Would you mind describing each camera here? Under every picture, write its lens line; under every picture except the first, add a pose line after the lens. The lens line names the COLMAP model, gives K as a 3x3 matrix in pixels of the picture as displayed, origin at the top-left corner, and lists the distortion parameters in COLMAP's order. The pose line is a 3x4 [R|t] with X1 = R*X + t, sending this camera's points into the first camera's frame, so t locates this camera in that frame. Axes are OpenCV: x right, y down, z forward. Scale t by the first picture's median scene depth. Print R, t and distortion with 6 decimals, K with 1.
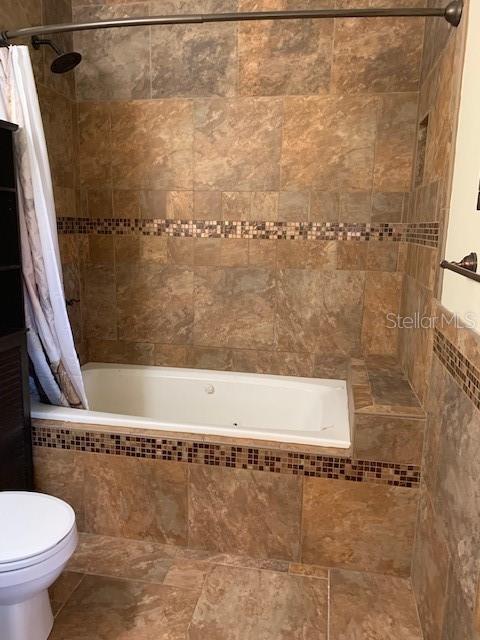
lens RADIAL K [[490.0, 0, 237.6], [0, 490.0, 320.4], [0, 0, 1]] dist [0.031357, -0.030106]
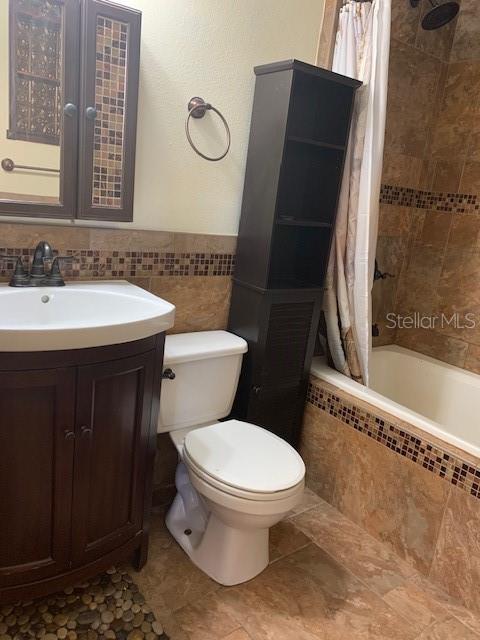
lens RADIAL K [[490.0, 0, 245.2], [0, 490.0, 318.0], [0, 0, 1]] dist [0.031357, -0.030106]
pose [[0.740545, 0.231120, -0.631013, 0.097779], [-0.228603, 0.969637, 0.086863, 0.026009], [0.631929, 0.079925, 0.770894, 0.113689]]
